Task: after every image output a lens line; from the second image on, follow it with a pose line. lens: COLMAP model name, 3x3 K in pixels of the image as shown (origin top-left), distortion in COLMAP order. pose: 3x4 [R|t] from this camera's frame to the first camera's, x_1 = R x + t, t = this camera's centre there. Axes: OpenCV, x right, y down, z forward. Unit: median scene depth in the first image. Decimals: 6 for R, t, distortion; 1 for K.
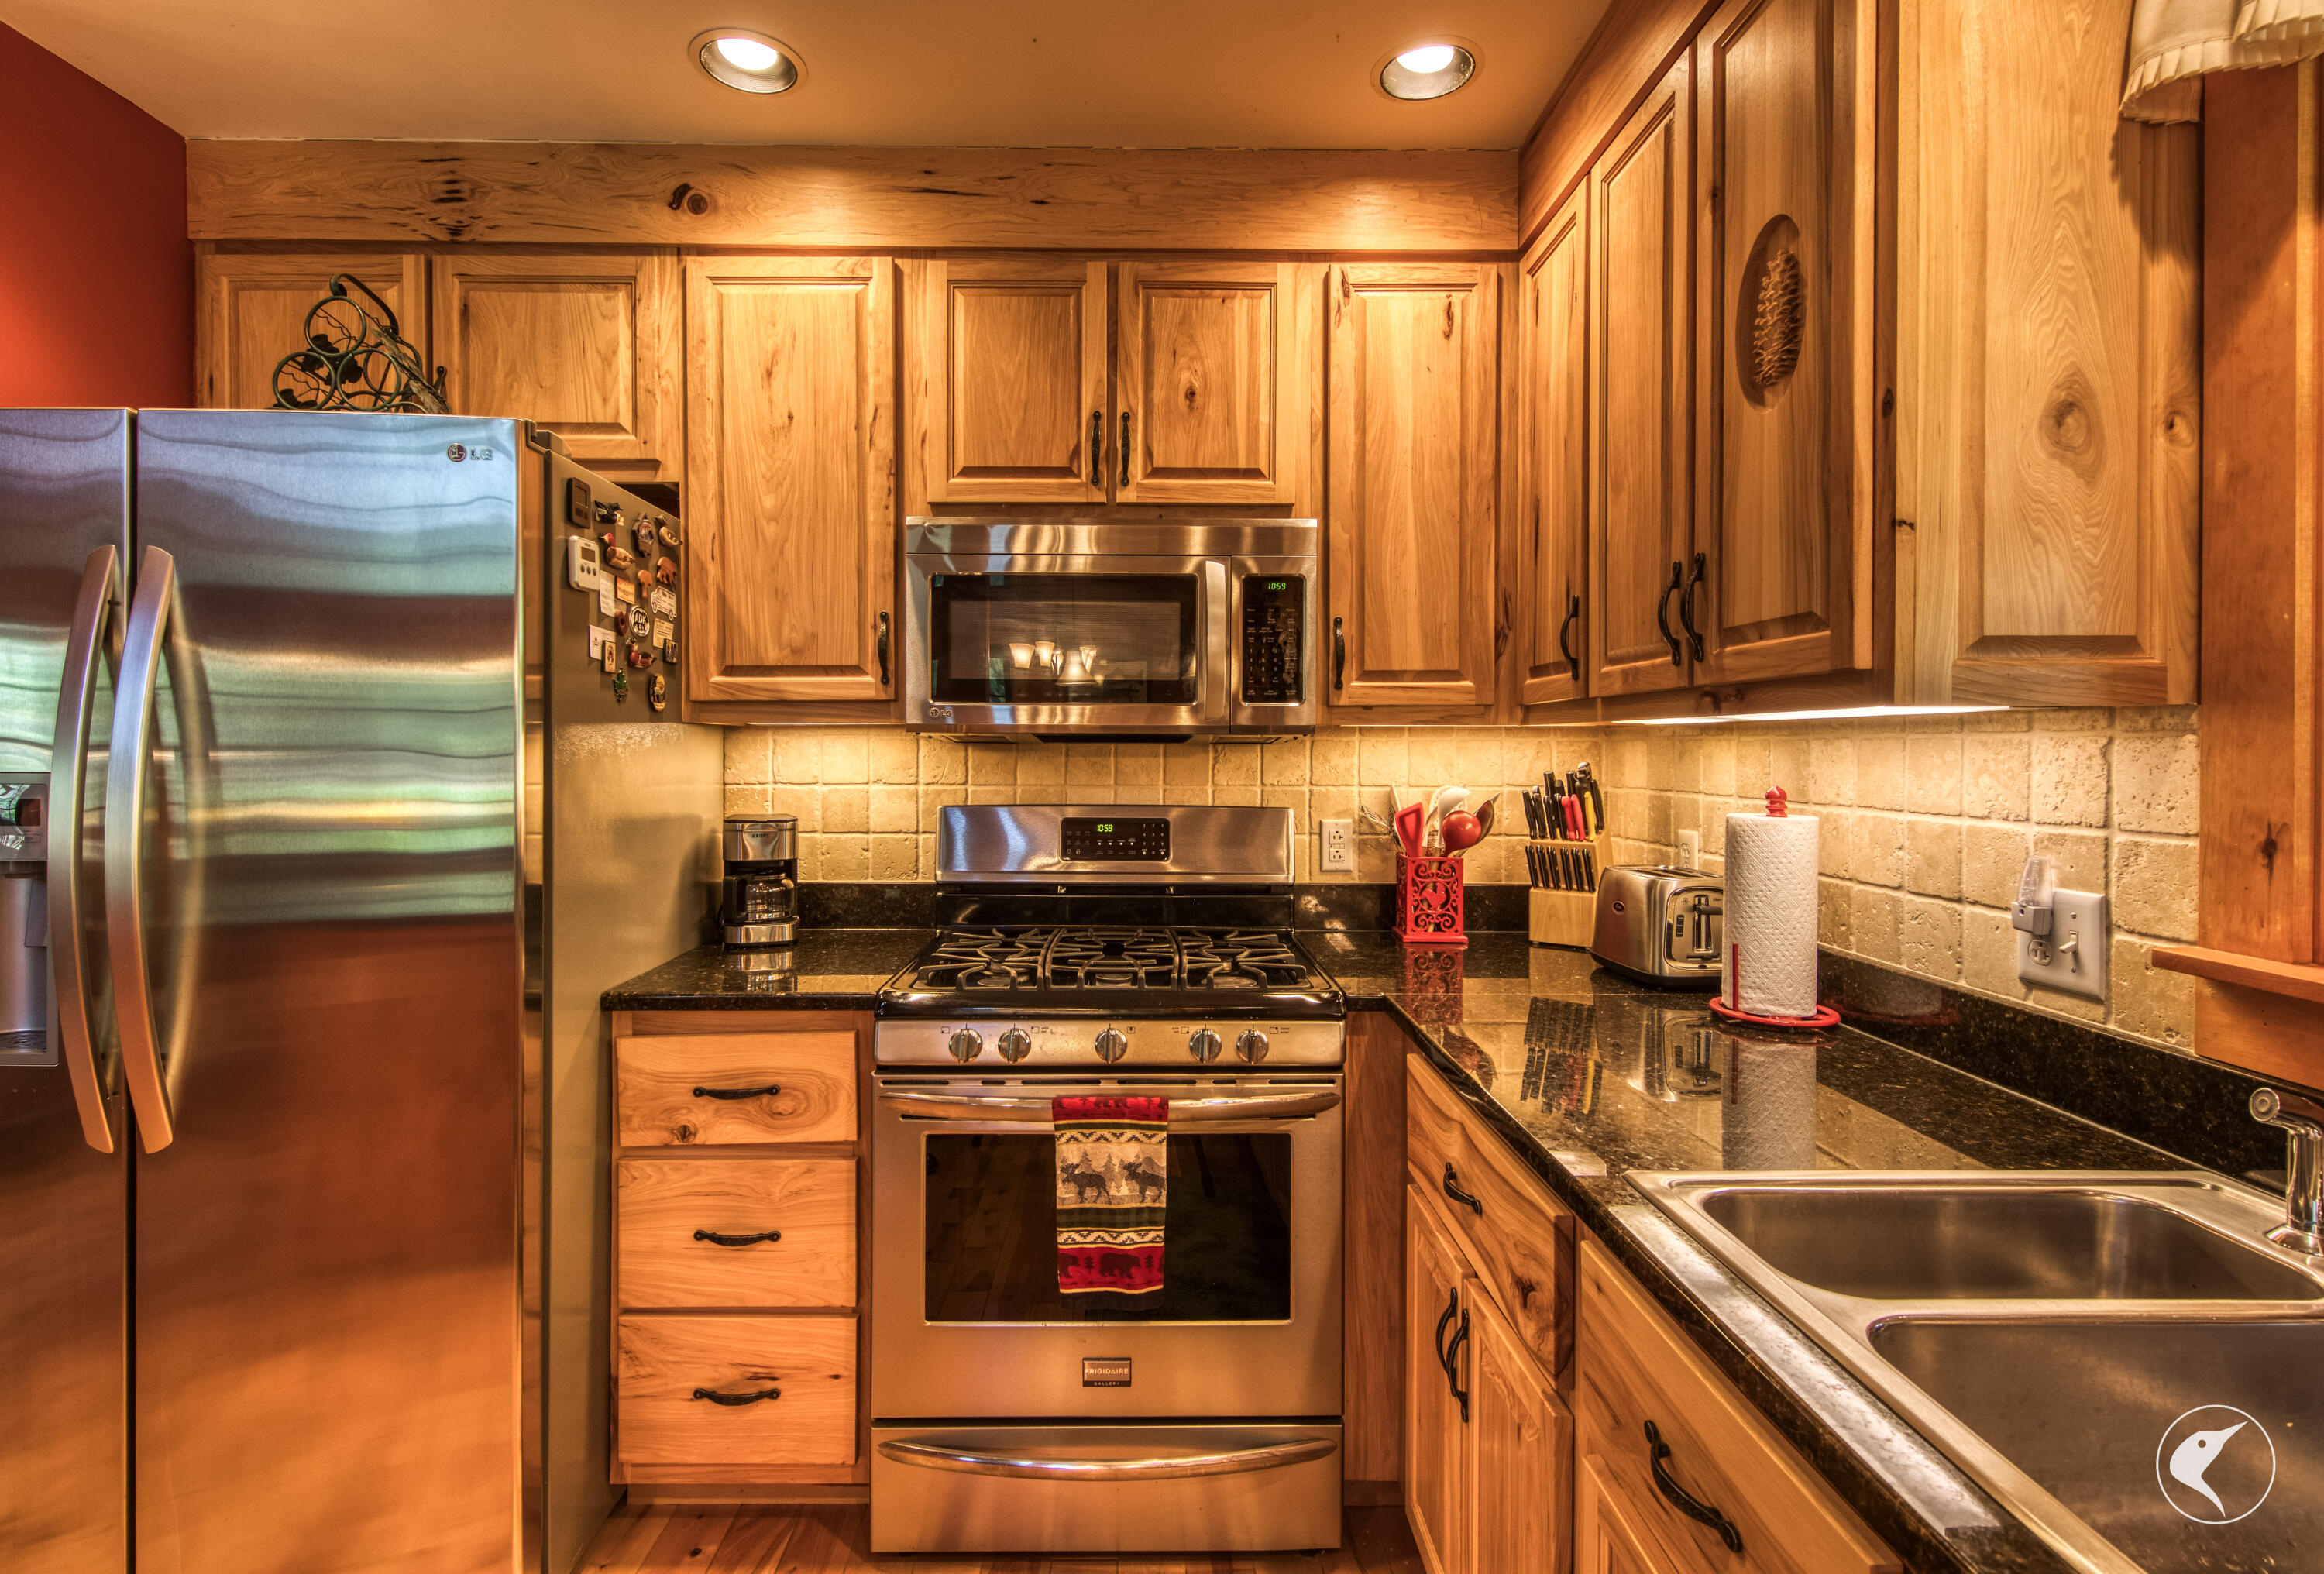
lens RADIAL K [[1133.9, 0, 1086.2], [0, 1133.9, 759.4], [0, 0, 1]] dist [0.015904, -0.011571]
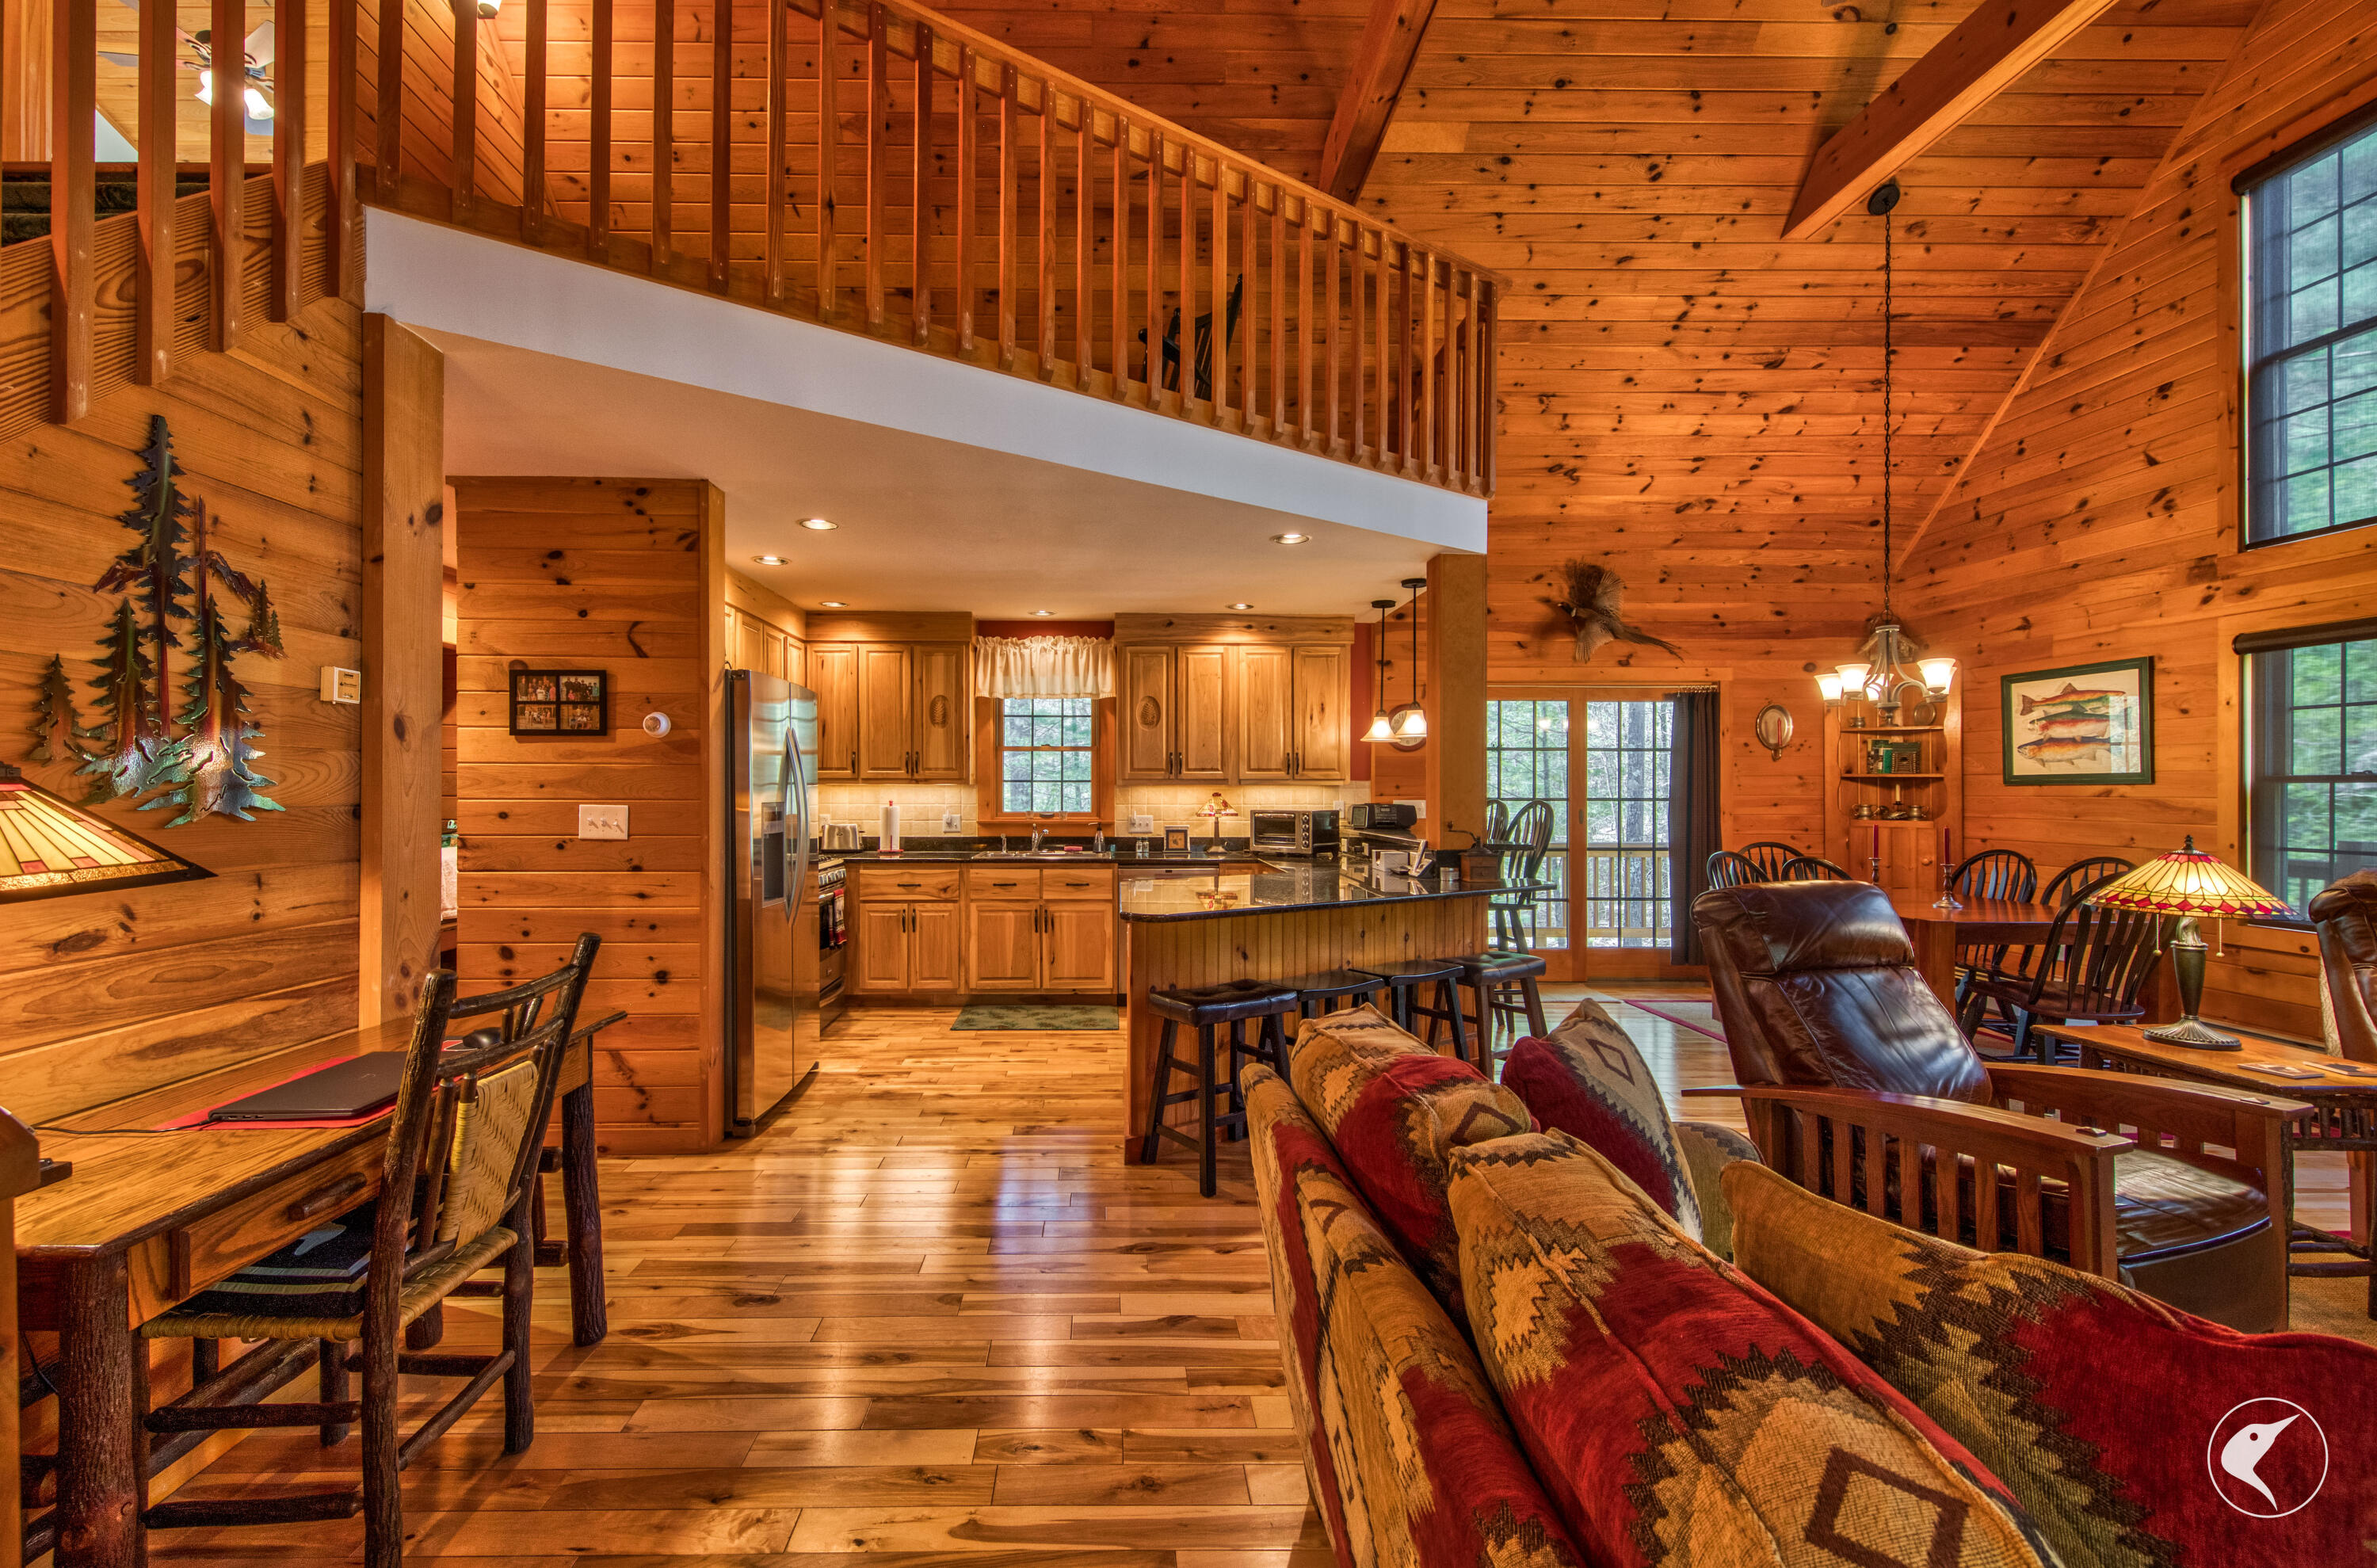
lens RADIAL K [[1007.7, 0, 1099.9], [0, 1007.7, 785.0], [0, 0, 1]] dist [0.013998, -0.004439]
pose [[-0.025049, 0.002588, 0.999683, -2.626584], [0.007950, 0.999966, -0.002390, -0.013821], [-0.999655, 0.007887, -0.025069, 0.218593]]
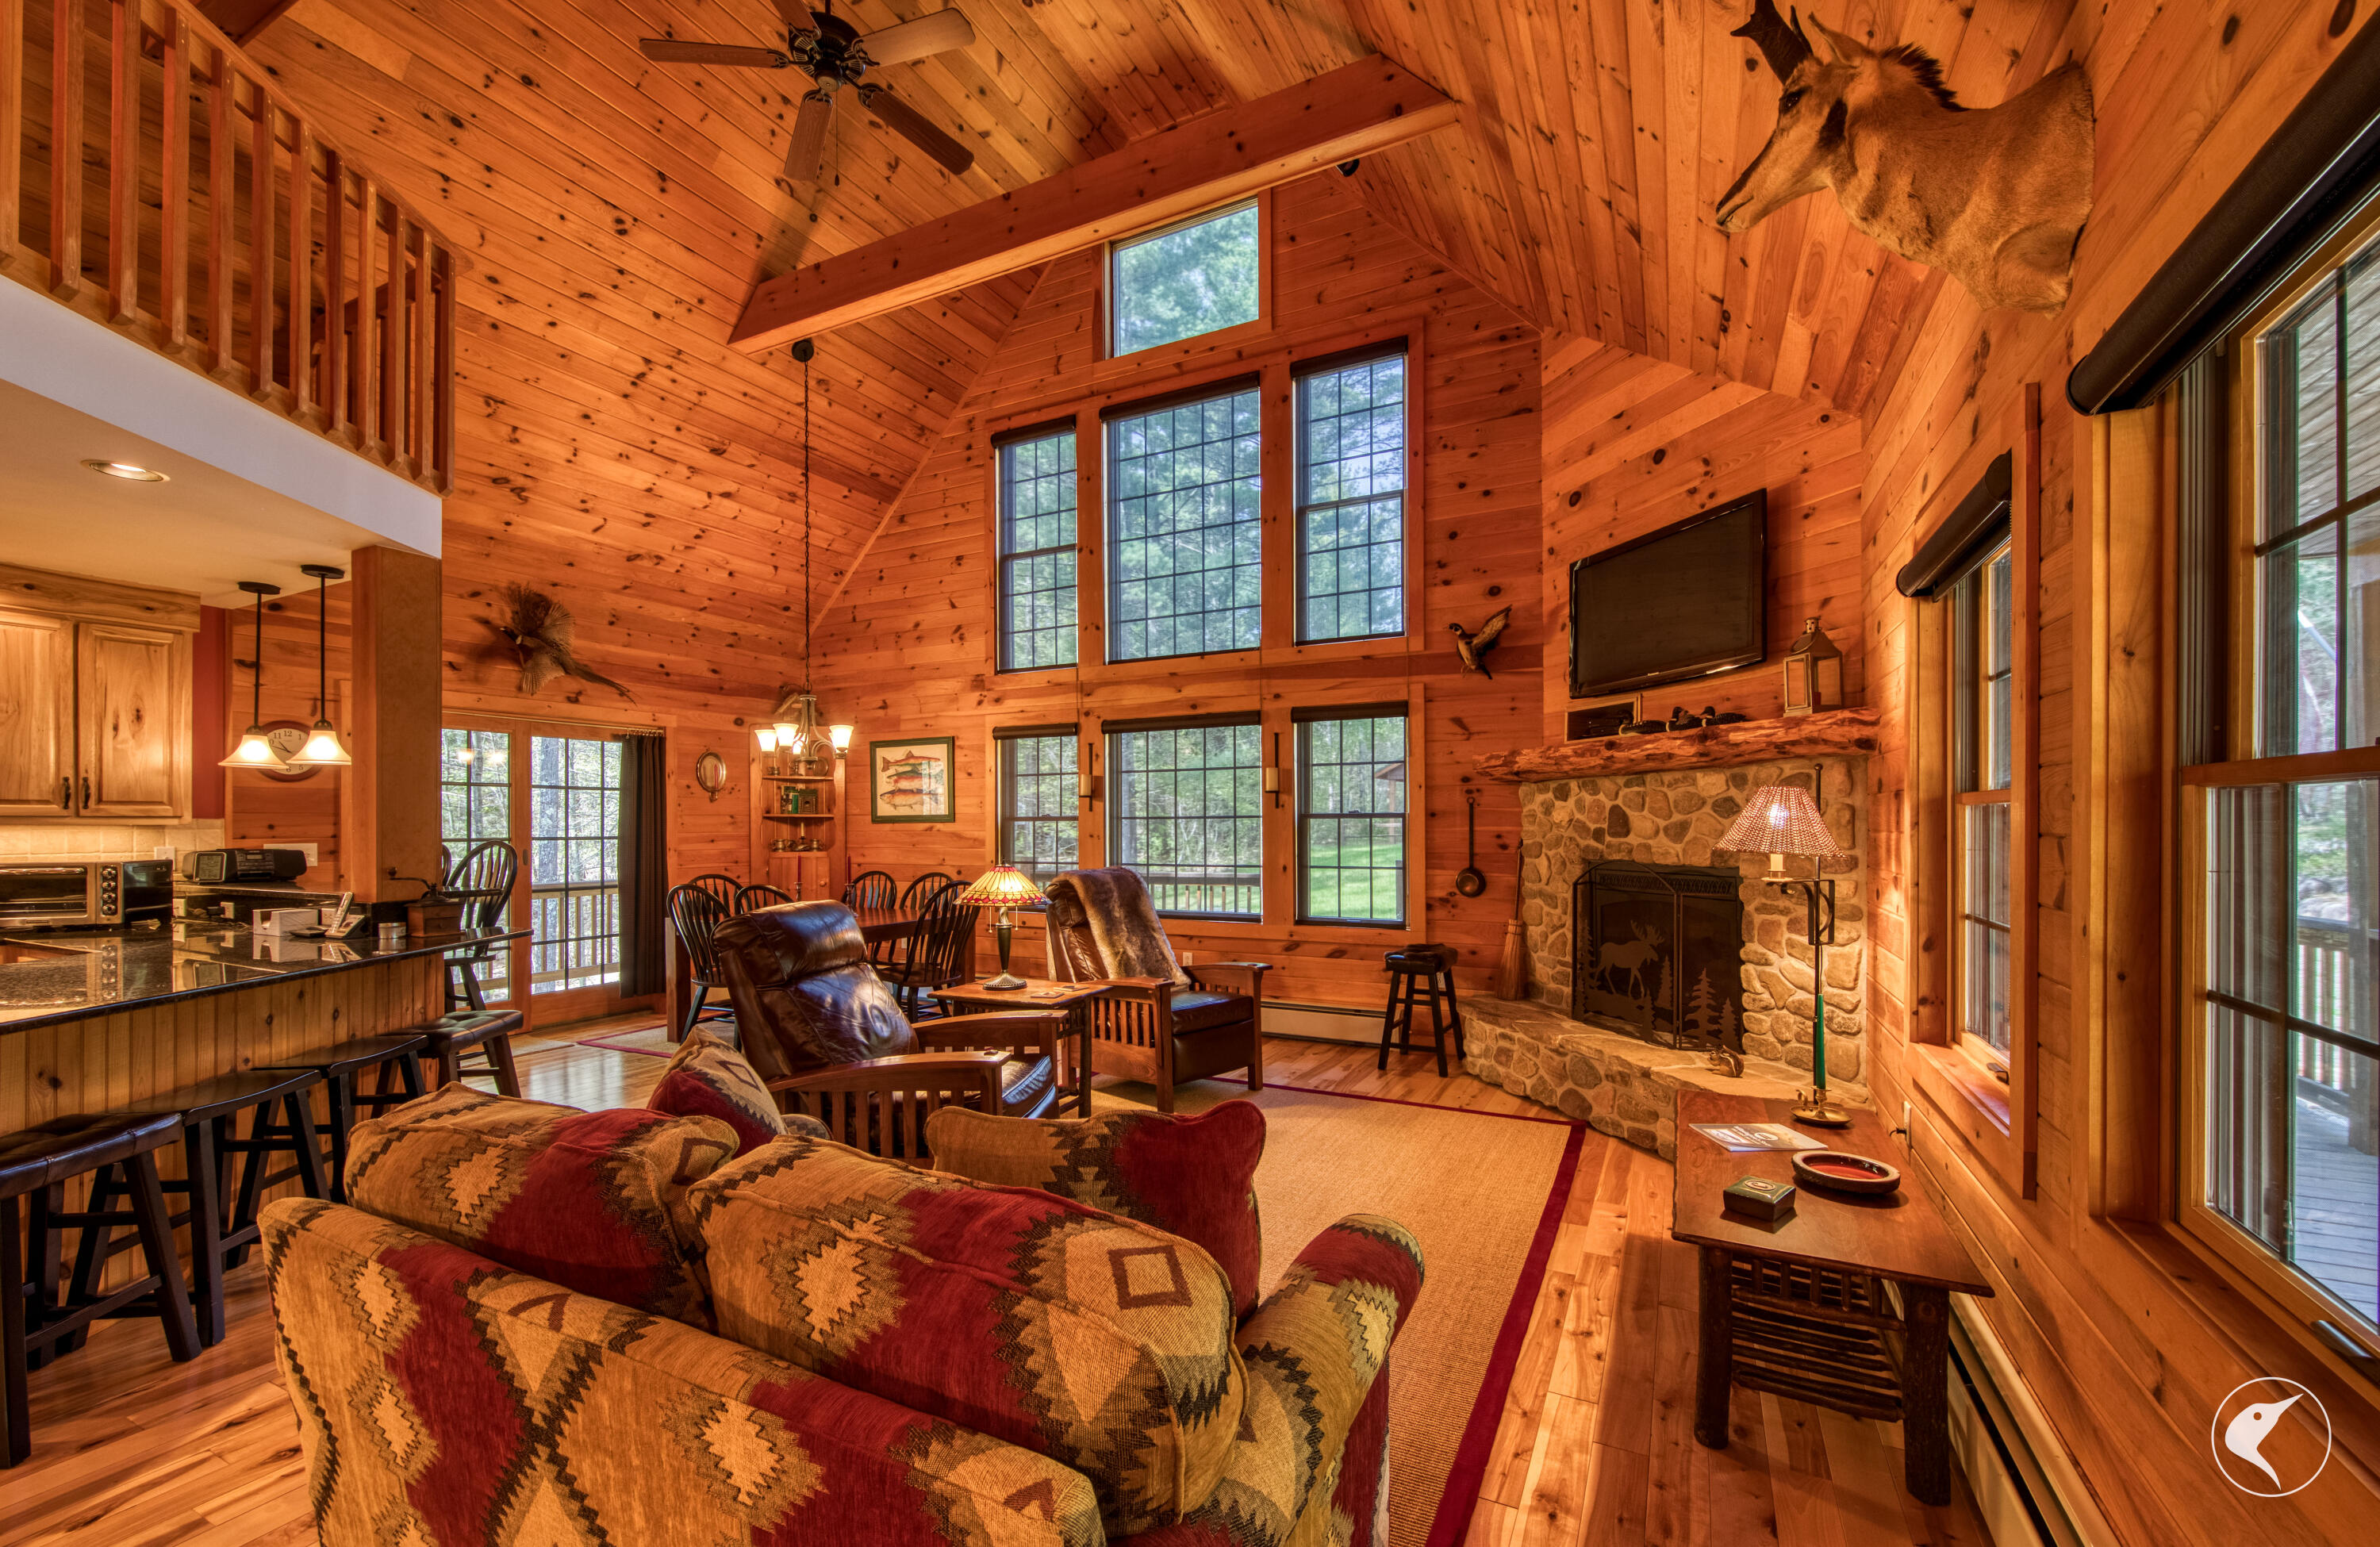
lens RADIAL K [[979.0, 0, 1201.0], [0, 979.0, 819.7], [0, 0, 1]] dist [0.011236, -0.002509]
pose [[-0.902316, 0.005701, 0.431037, -2.557985], [0.008003, 0.999962, 0.003528, -0.015462], [-0.431000, 0.006633, -0.902327, 0.396022]]
